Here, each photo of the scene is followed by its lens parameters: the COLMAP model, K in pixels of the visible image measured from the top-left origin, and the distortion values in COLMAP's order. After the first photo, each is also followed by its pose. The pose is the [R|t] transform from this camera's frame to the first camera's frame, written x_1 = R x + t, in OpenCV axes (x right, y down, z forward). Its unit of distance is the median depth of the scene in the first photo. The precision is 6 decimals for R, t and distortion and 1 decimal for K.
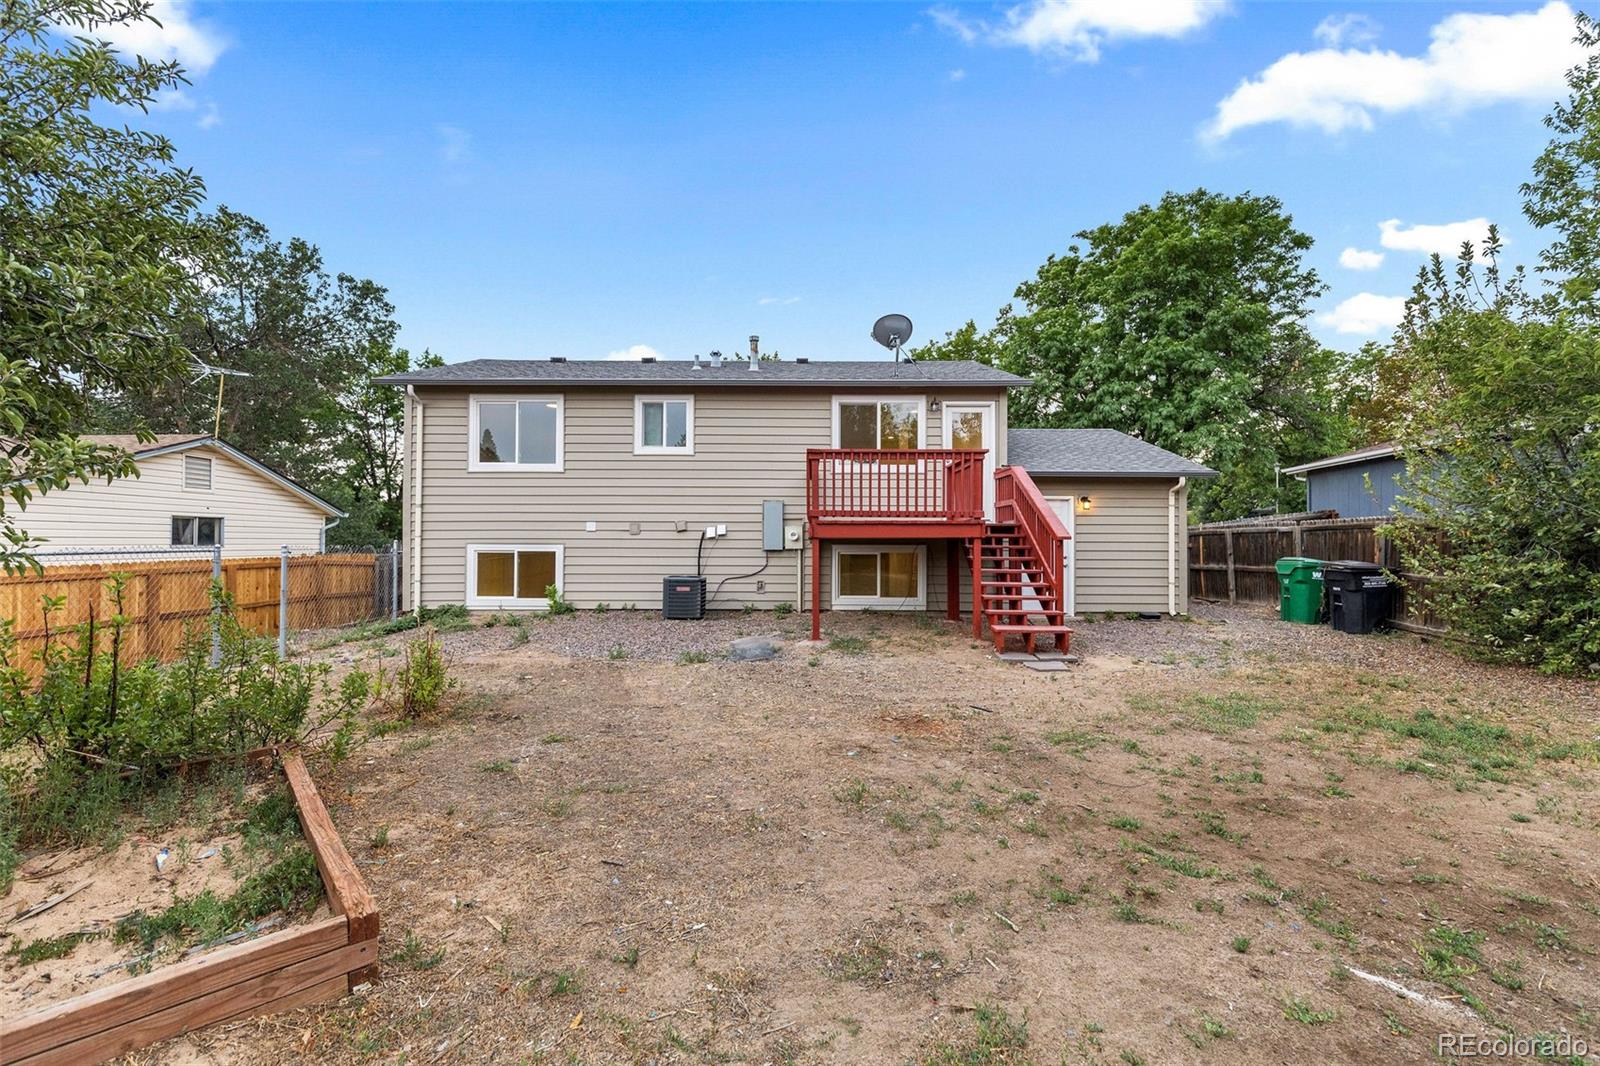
lens RADIAL K [[721.7, 0, 801.3], [0, 721.7, 525.3], [0, 0, 1]] dist [0.009220, -0.000989]
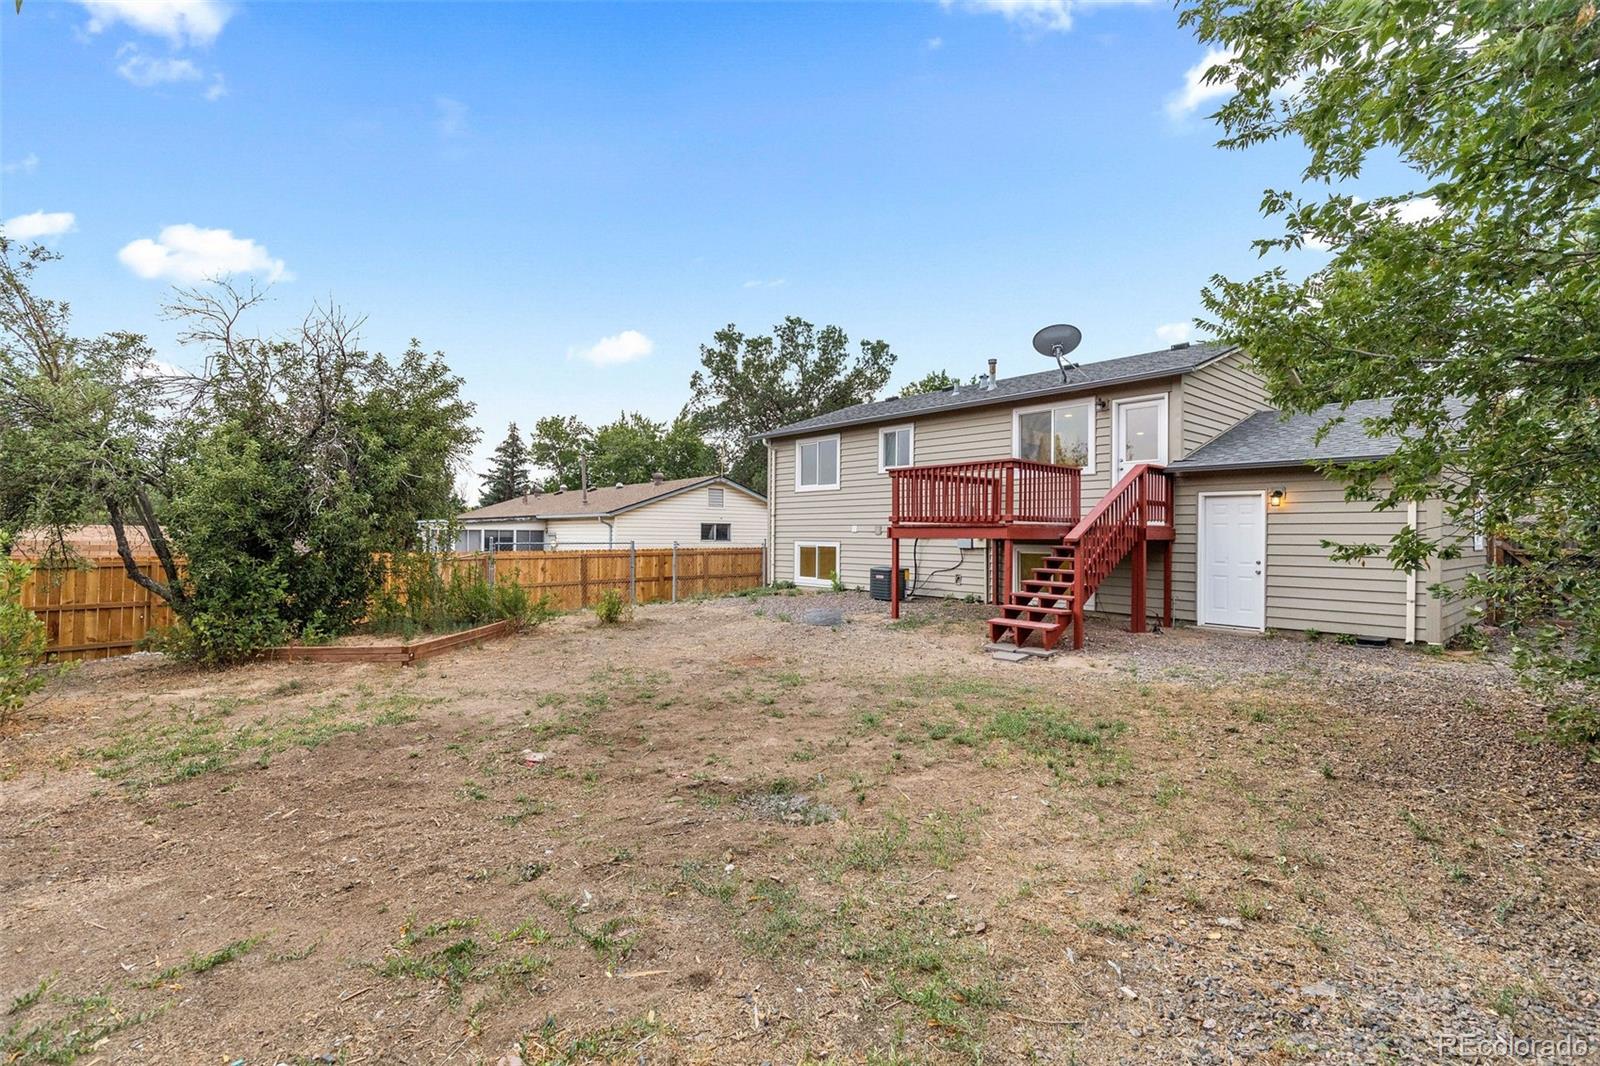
lens RADIAL K [[721.7, 0, 800.5], [0, 721.7, 543.6], [0, 0, 1]] dist [0.009220, -0.000989]
pose [[0.662905, 0.011866, -0.748610, 0.657144], [0.009872, 0.999649, 0.024587, -0.004880], [0.748639, -0.023689, 0.662555, 0.024813]]
